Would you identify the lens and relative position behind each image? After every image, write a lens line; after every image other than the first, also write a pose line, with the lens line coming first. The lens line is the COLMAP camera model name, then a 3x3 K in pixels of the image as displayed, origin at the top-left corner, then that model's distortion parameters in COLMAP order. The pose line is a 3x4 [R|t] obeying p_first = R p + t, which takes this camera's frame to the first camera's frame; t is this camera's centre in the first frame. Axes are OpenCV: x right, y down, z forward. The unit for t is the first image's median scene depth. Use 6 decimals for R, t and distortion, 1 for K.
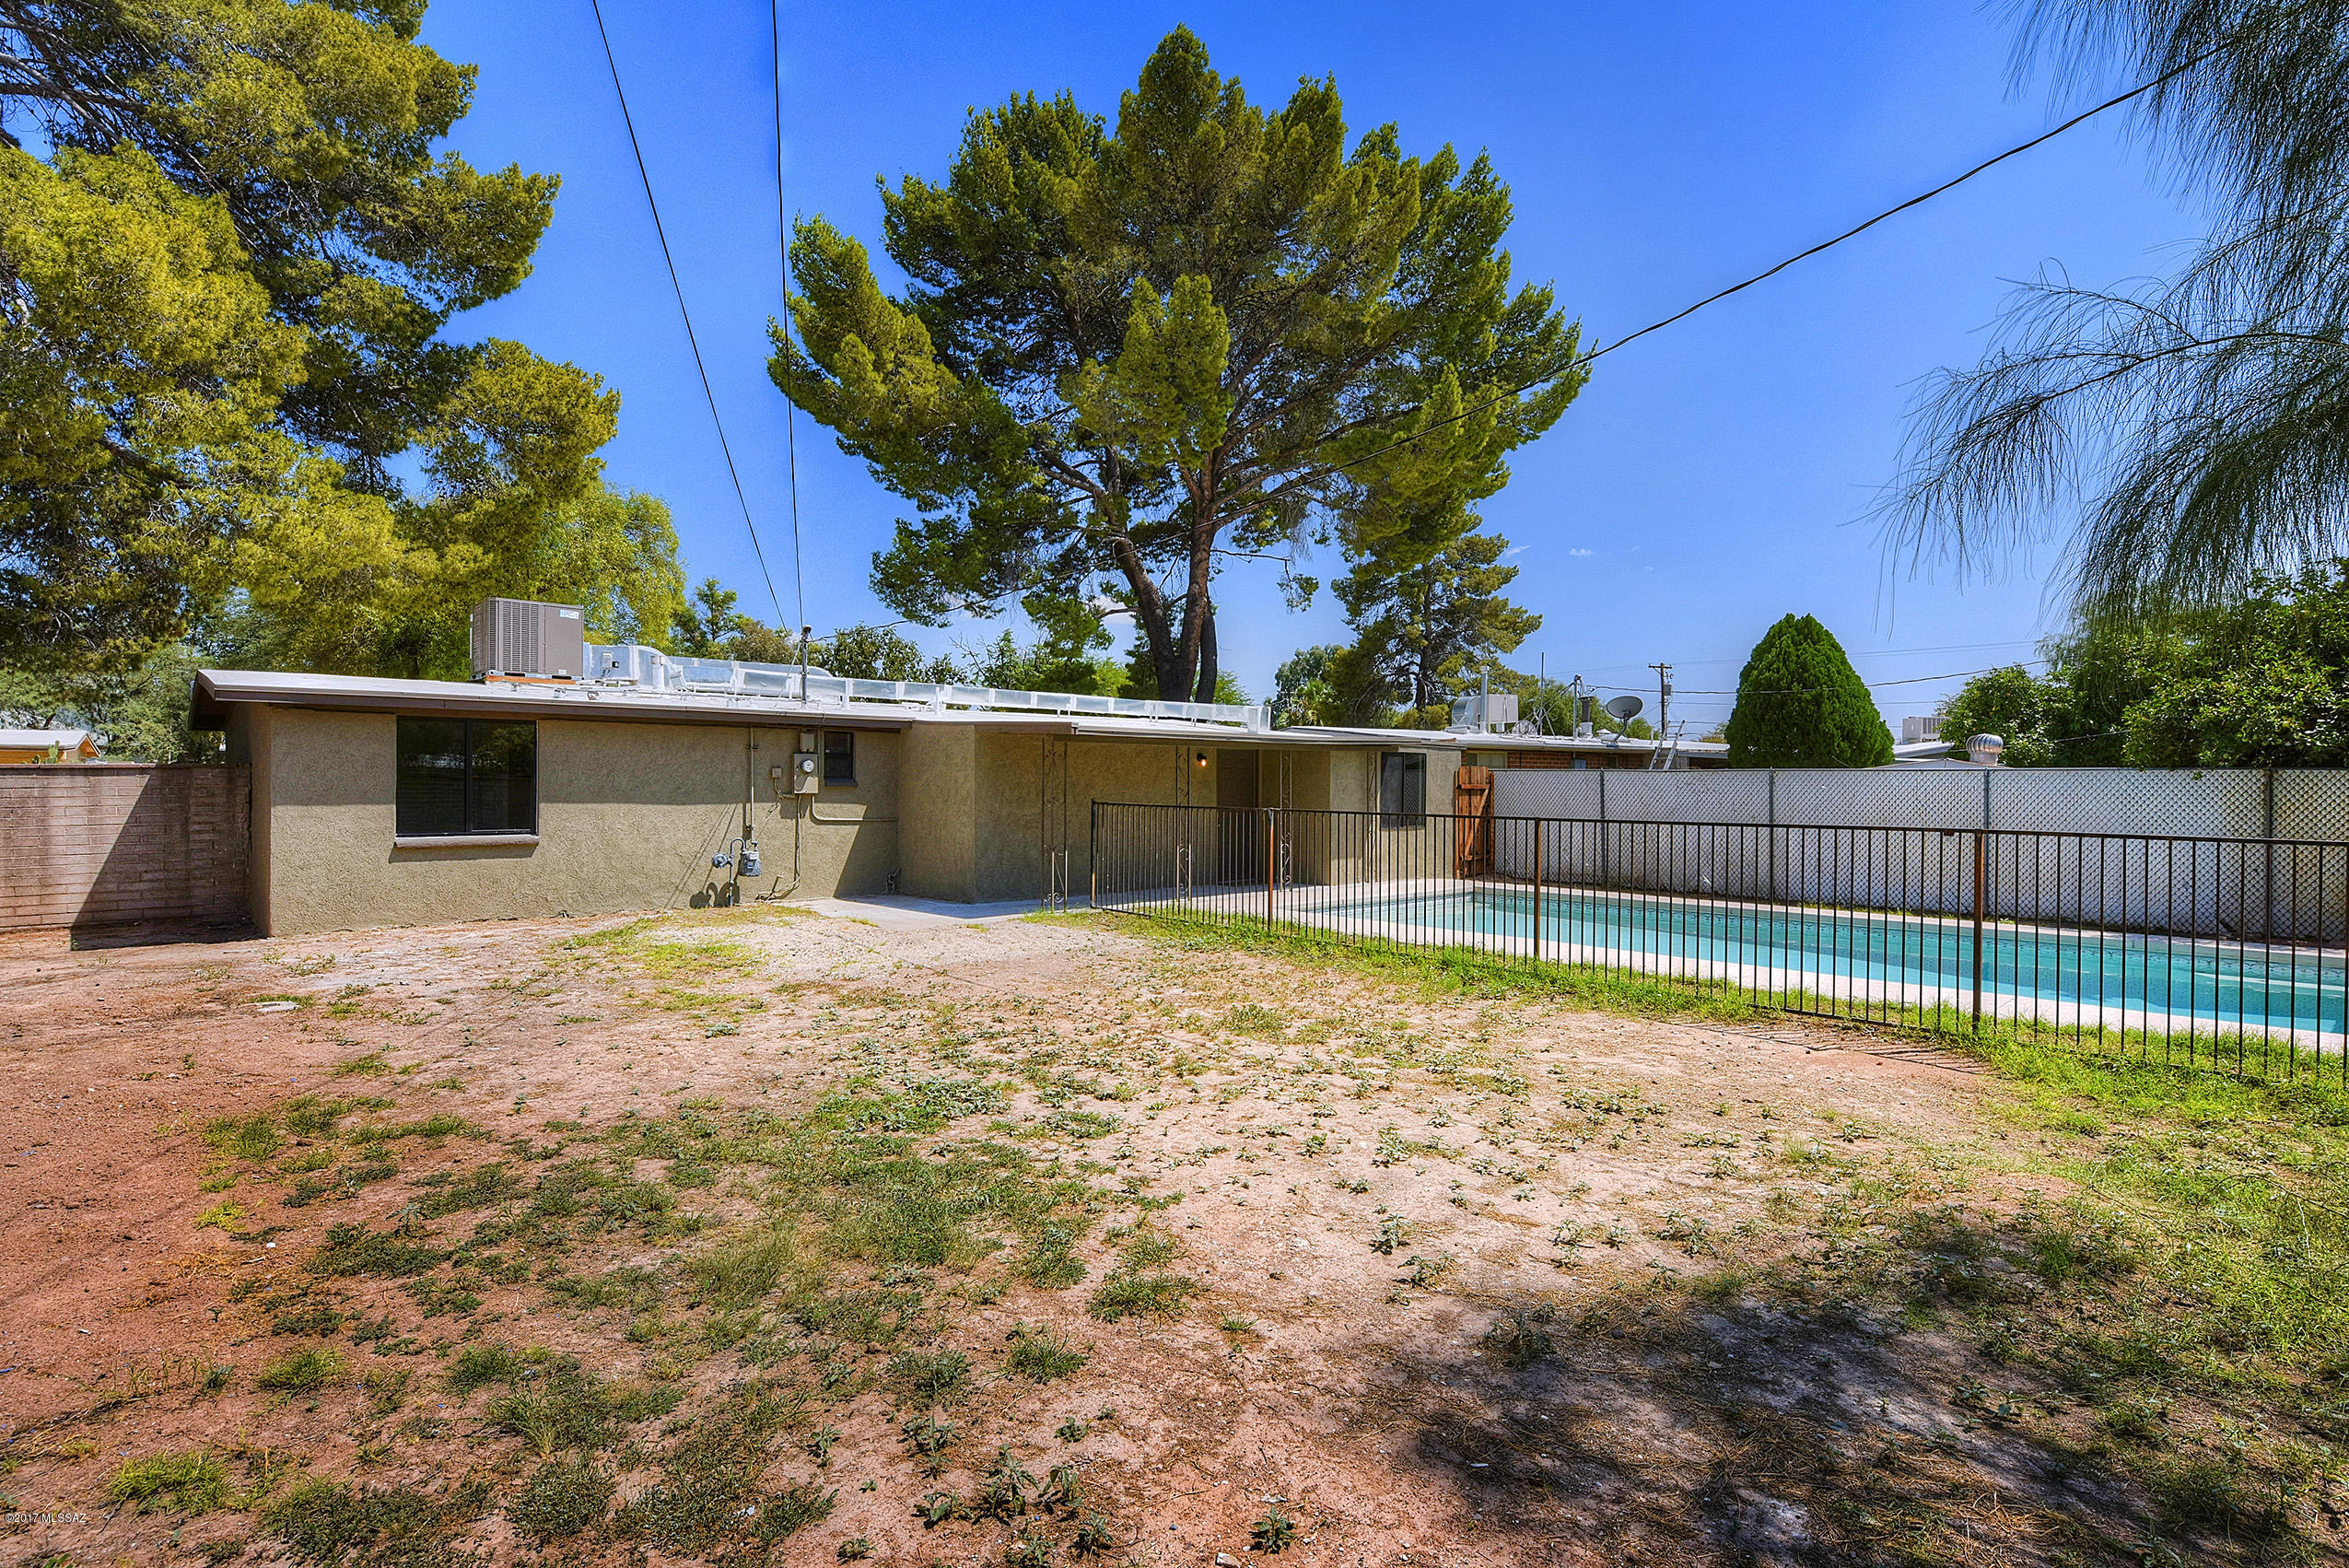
lens RADIAL K [[1080.2, 0, 1146.3], [0, 1080.2, 773.4], [0, 0, 1]] dist [0.002435, -0.010644]
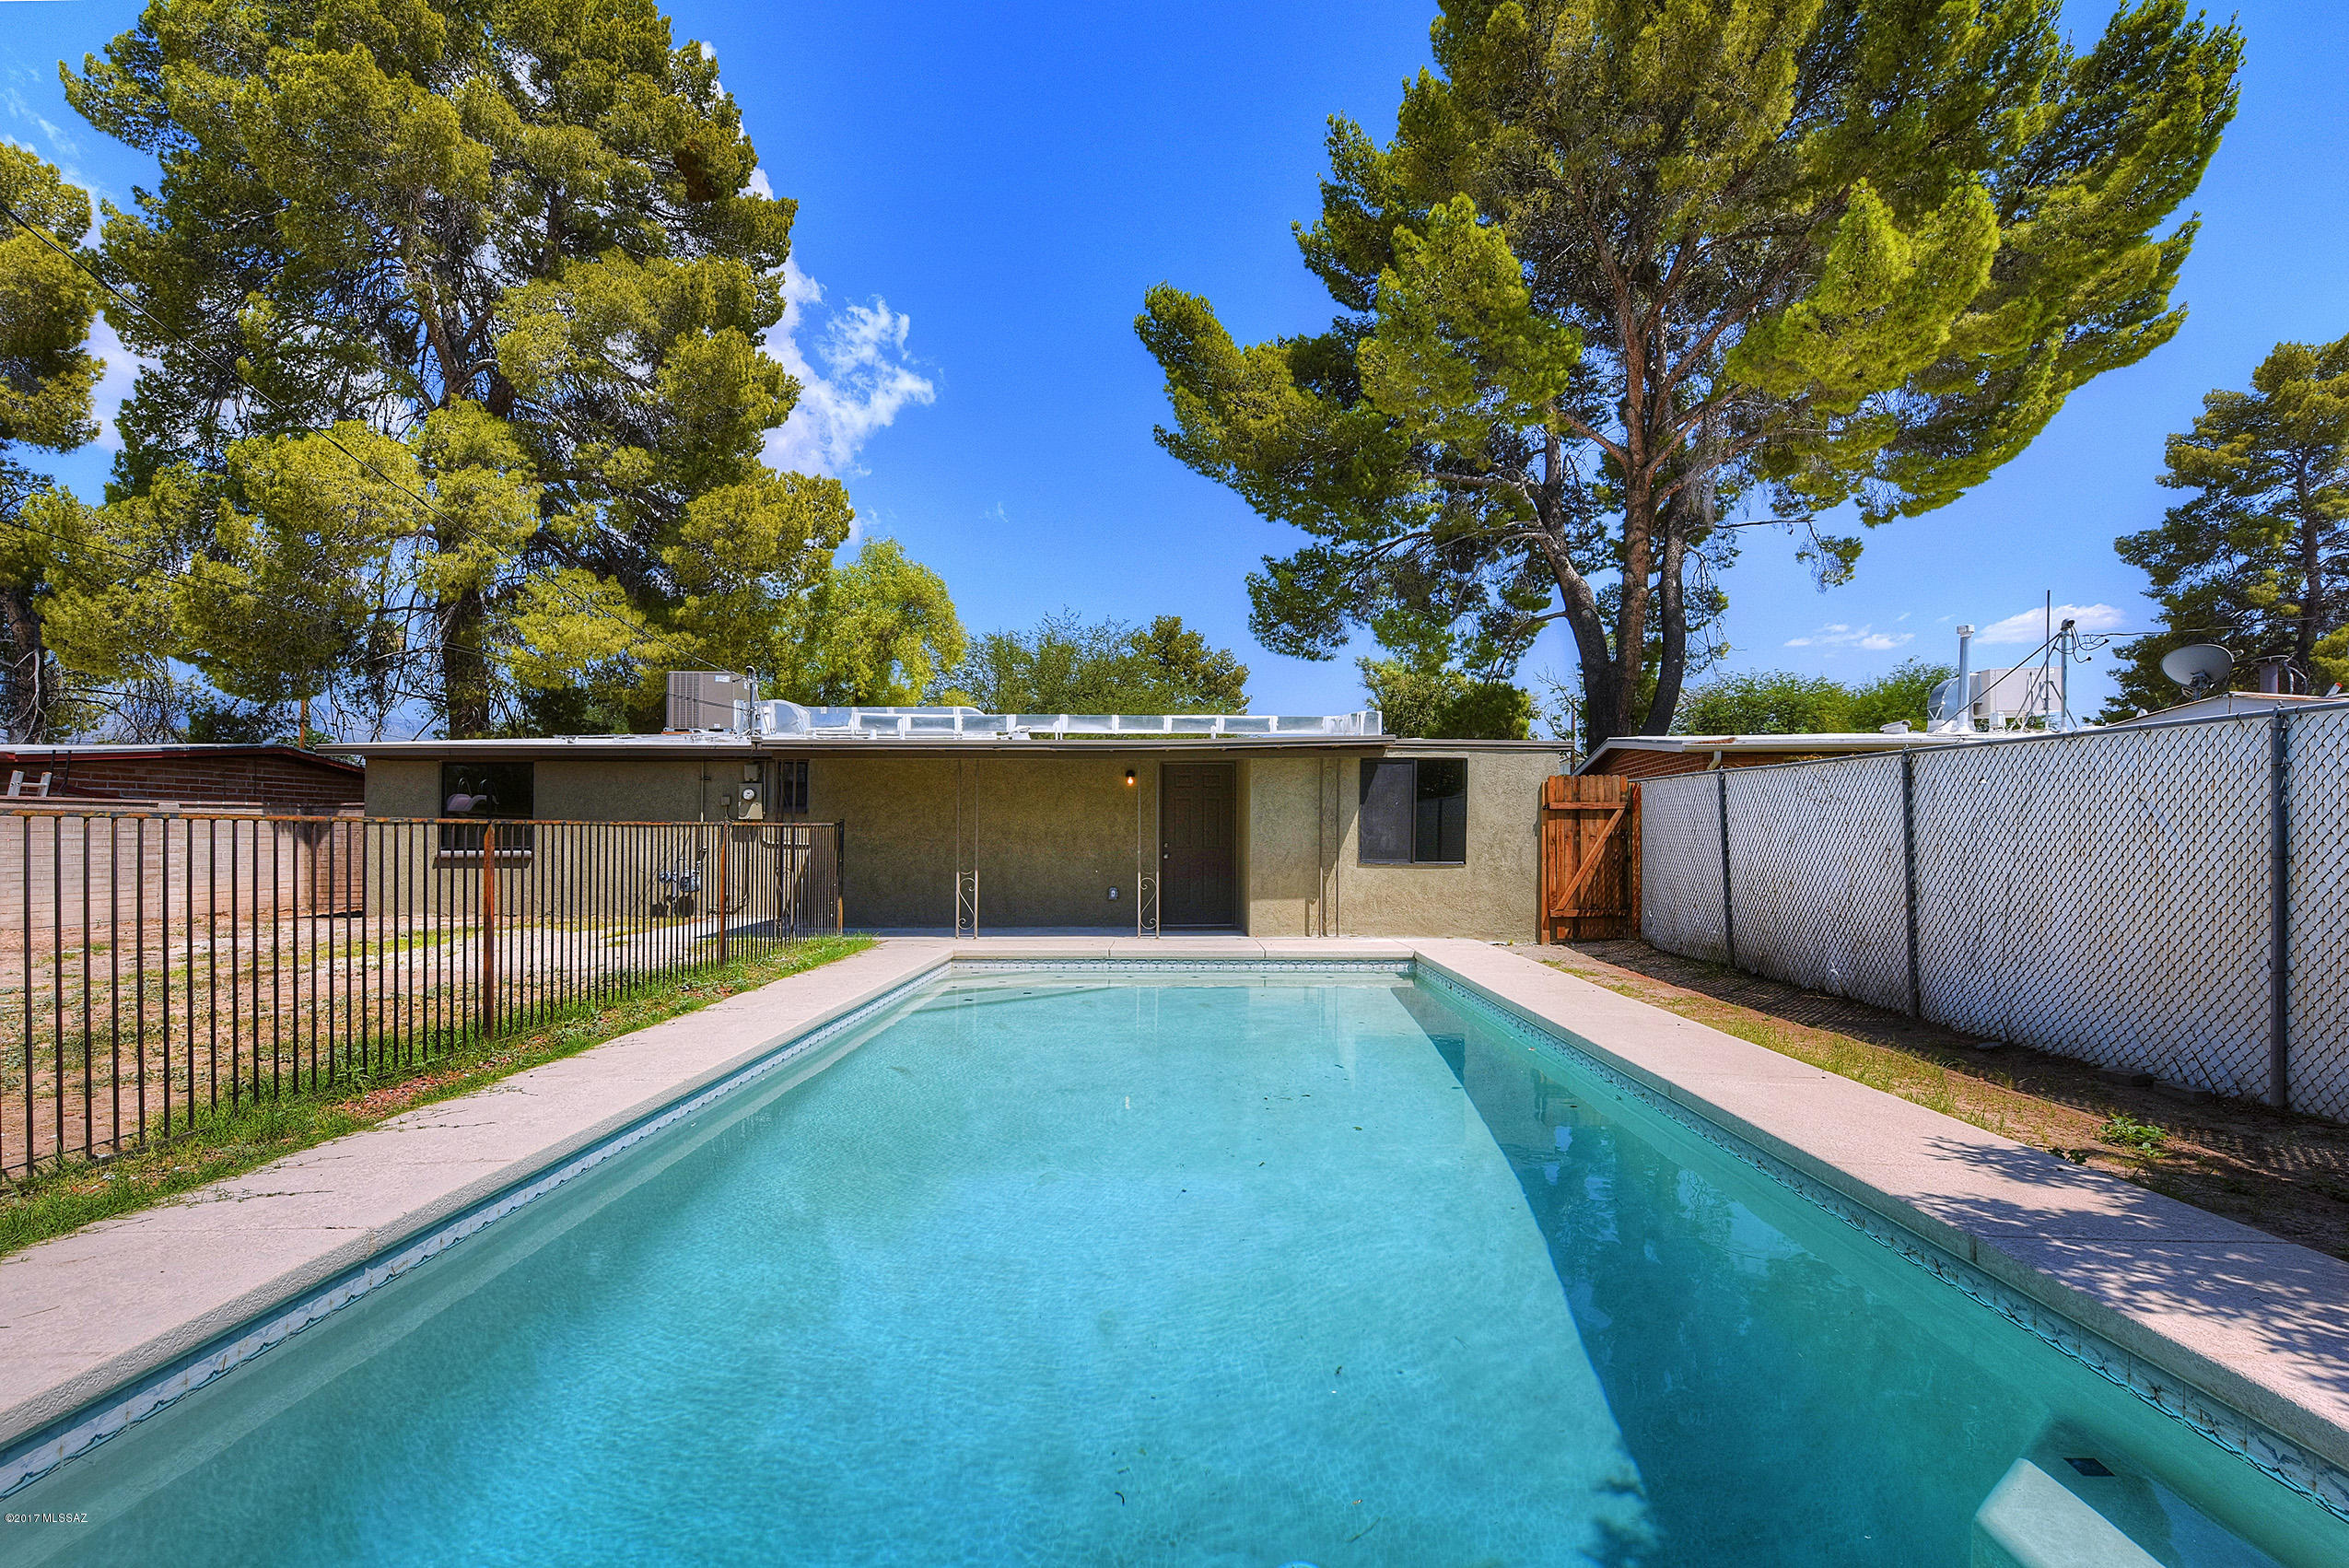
lens RADIAL K [[1017.7, 0, 1173.0], [0, 1017.7, 822.4], [0, 0, 1]] dist [0.002021, -0.007507]
pose [[0.770587, -0.009588, -0.637263, 0.624608], [0.010534, 0.999942, -0.002307, 0.026502], [0.637248, -0.004935, 0.770643, 0.434612]]
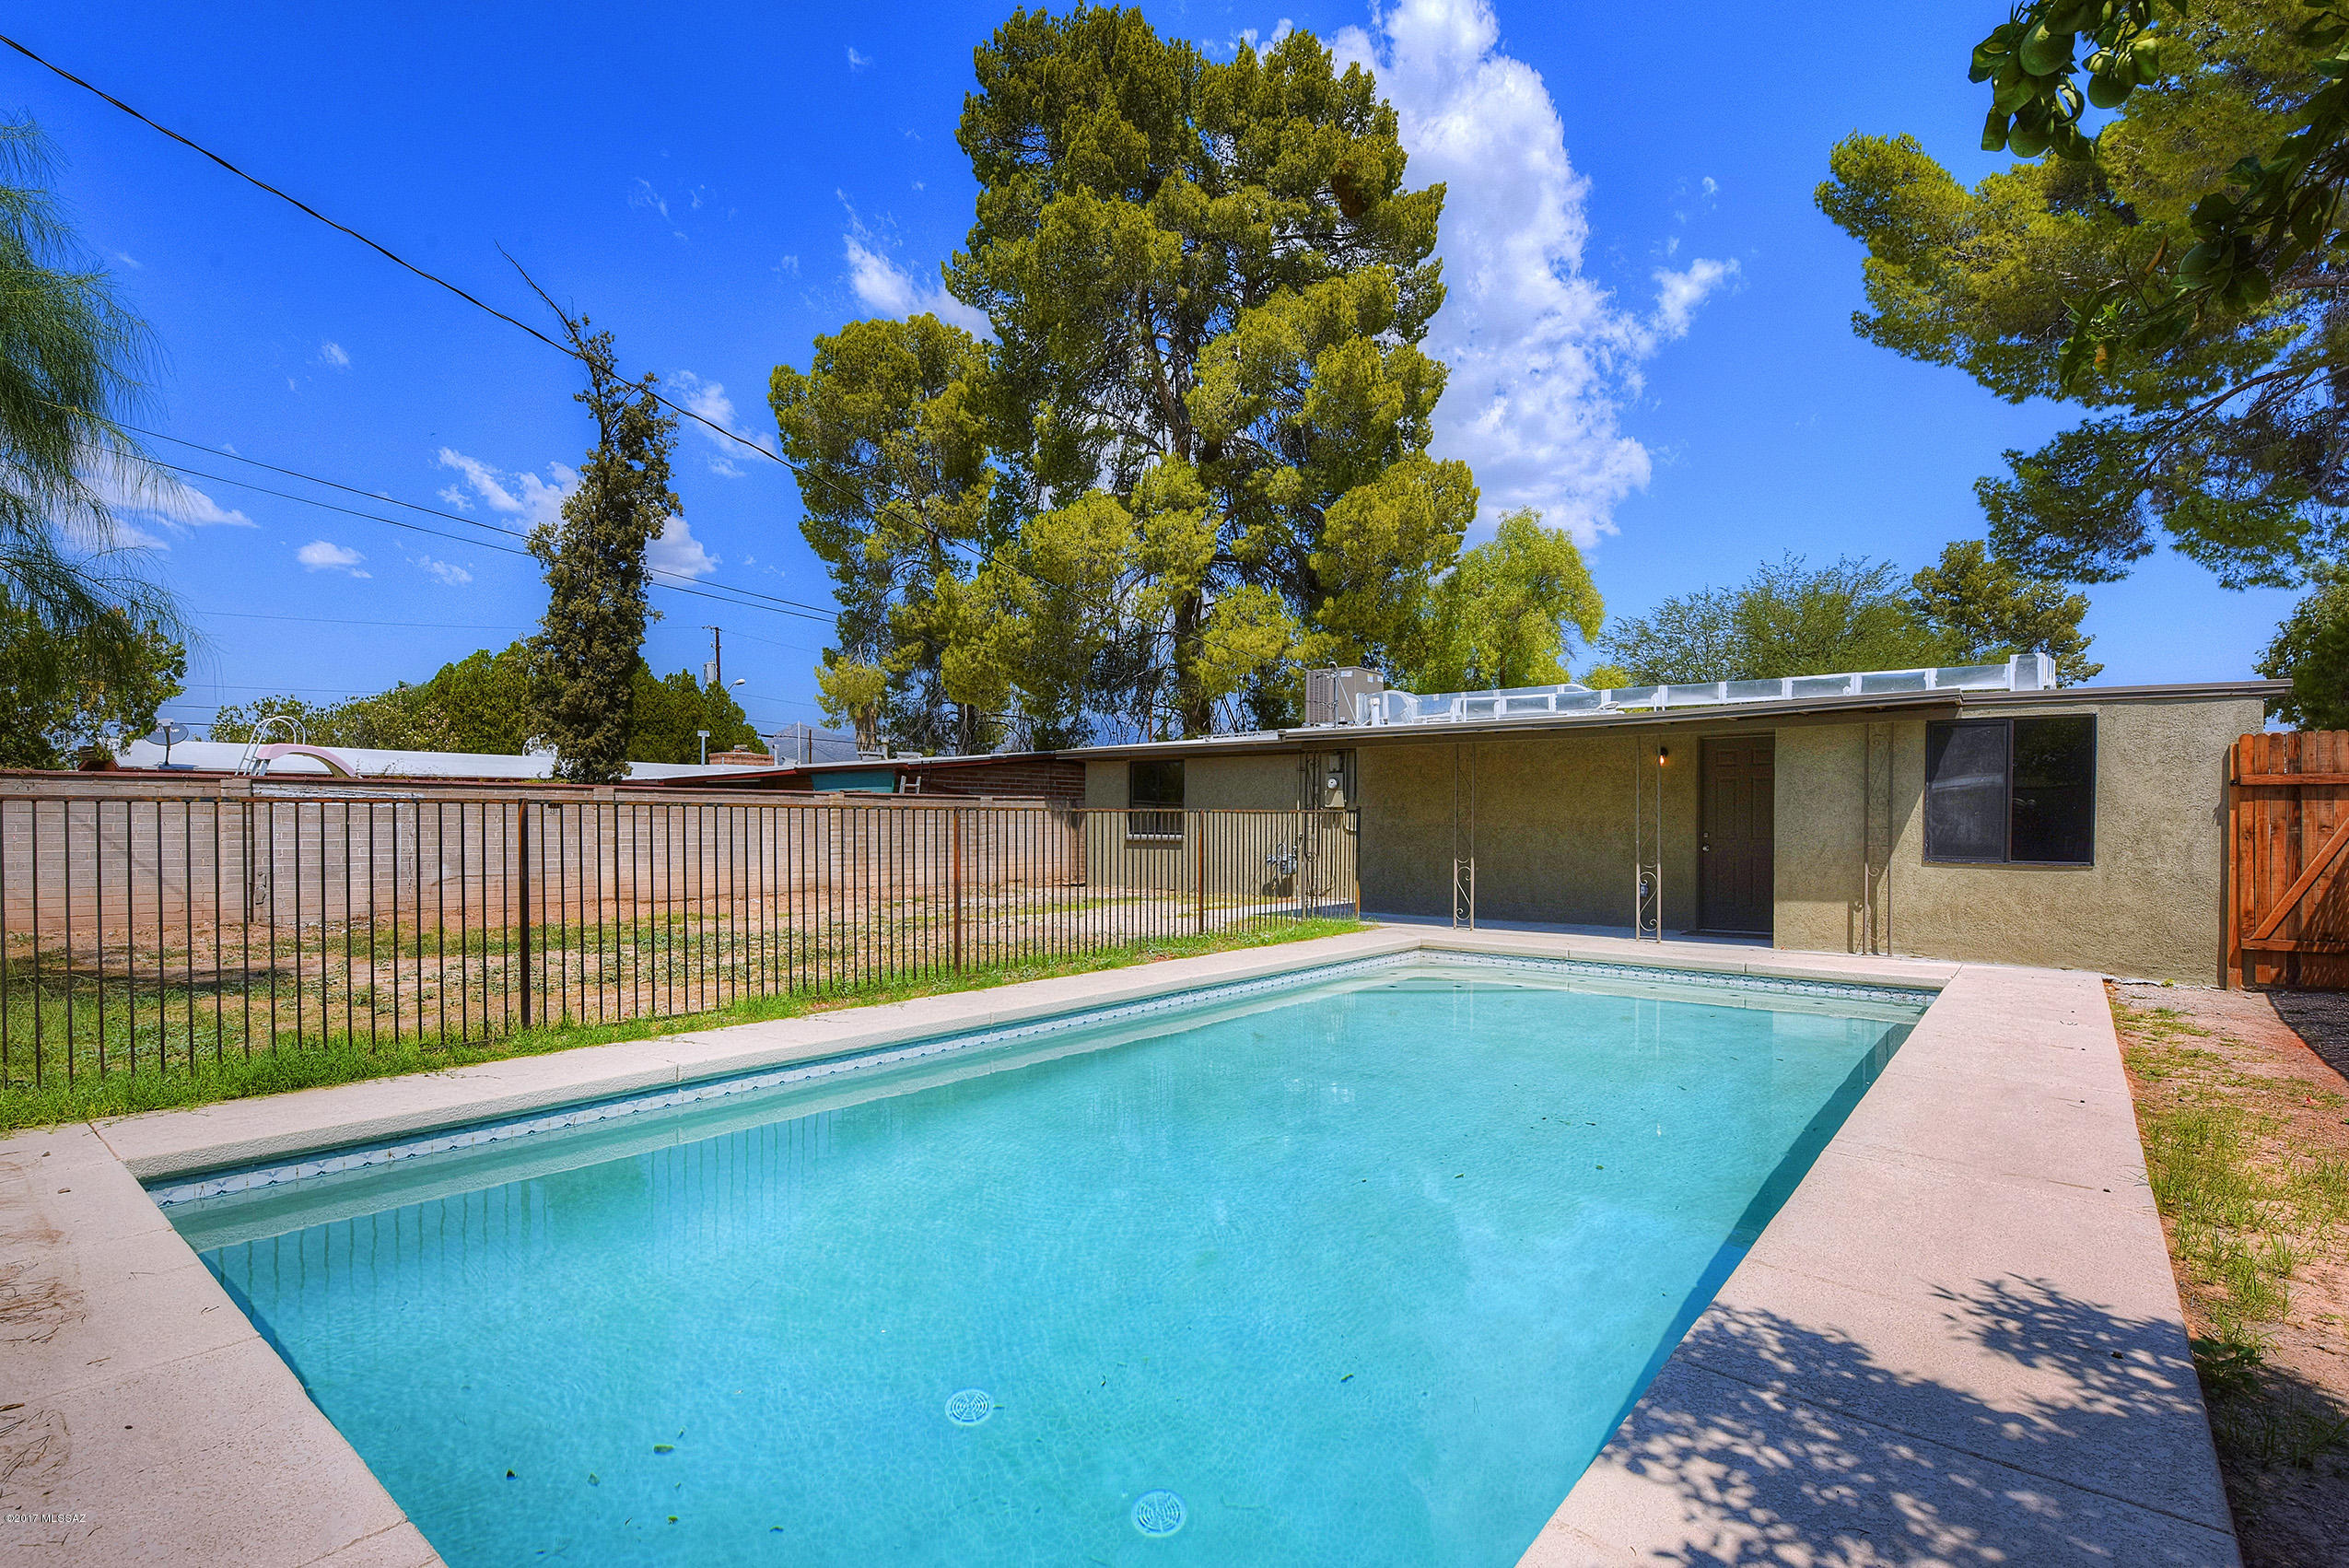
lens RADIAL K [[1098.7, 0, 1243.6], [0, 1098.7, 823.7], [0, 0, 1]] dist [-0.004504, -0.001524]
pose [[0.237812, -0.000225, -0.971311, 0.742694], [0.009454, 0.999953, 0.002083, 0.030402], [0.971265, -0.009678, 0.237803, 0.572827]]
